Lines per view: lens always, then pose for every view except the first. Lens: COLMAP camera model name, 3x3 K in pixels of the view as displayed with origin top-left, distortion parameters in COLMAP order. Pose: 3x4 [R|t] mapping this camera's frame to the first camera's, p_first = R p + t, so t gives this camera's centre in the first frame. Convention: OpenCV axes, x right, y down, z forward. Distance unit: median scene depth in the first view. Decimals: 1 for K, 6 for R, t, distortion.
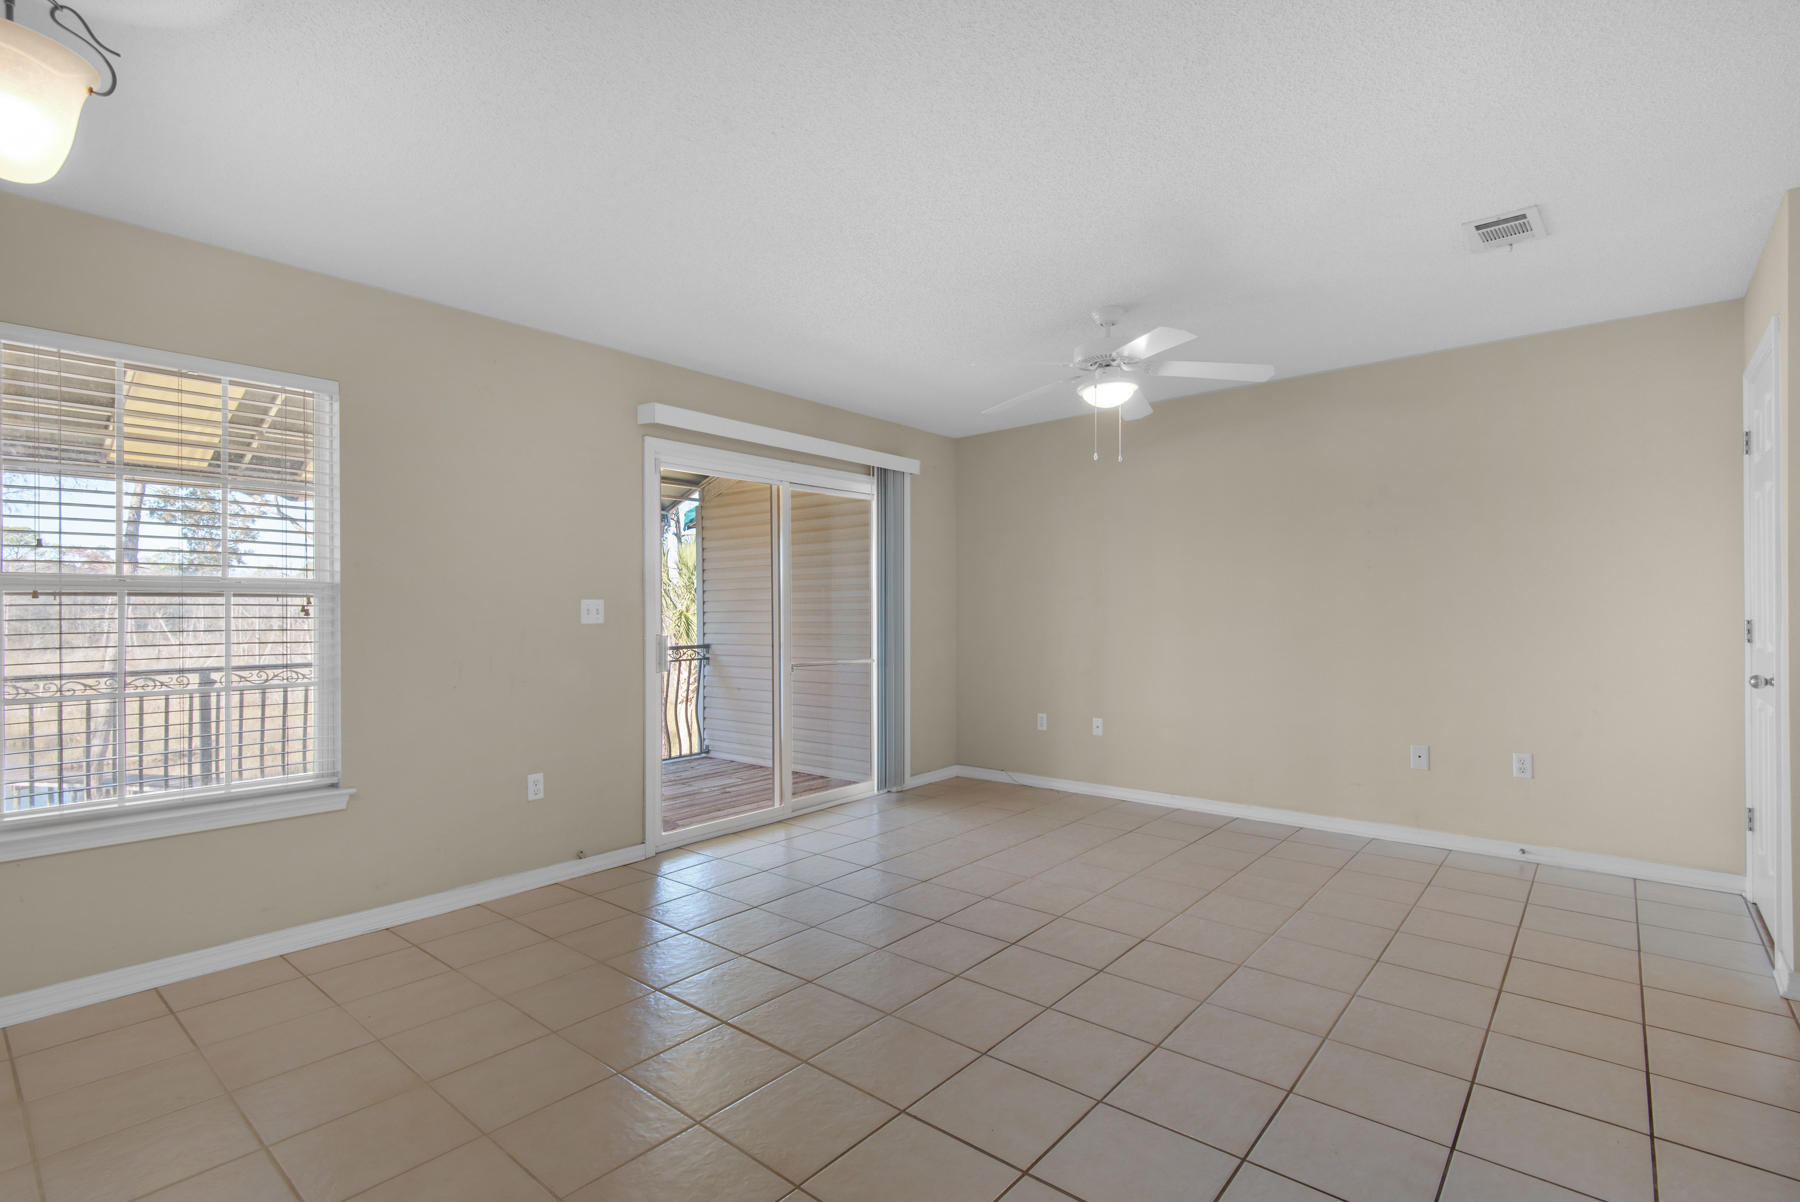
lens RADIAL K [[831.0, 0, 900.0], [0, 831.0, 601.0], [0, 0, 1]] dist [-0.000079, -0.000263]
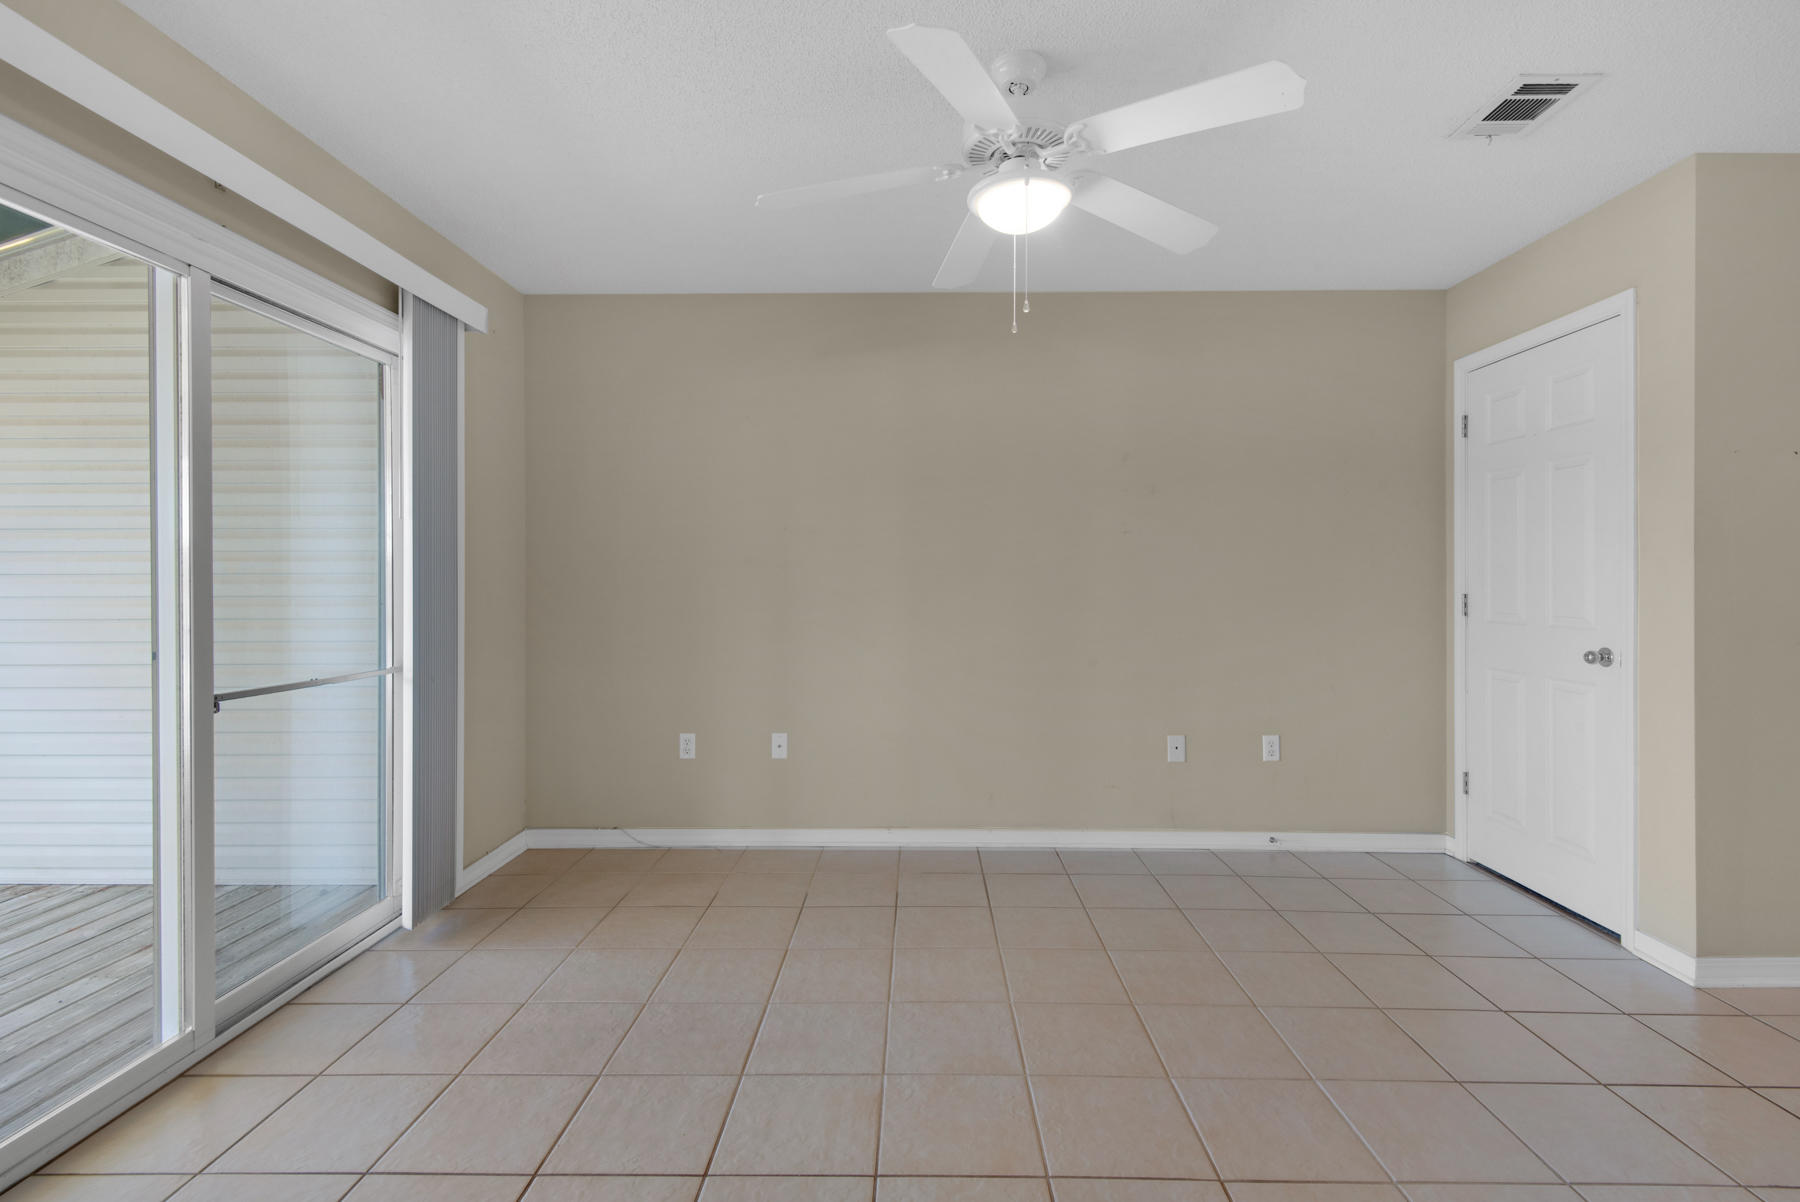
lens RADIAL K [[825.9, 0, 907.2], [0, 825.9, 573.4], [0, 0, 1]] dist [0.004816, 0.000050]
pose [[0.765925, 0.014640, 0.642763, -0.123600], [-0.017643, 0.999843, -0.001749, 0.007273], [-0.642687, -0.010001, 0.766063, 0.406949]]
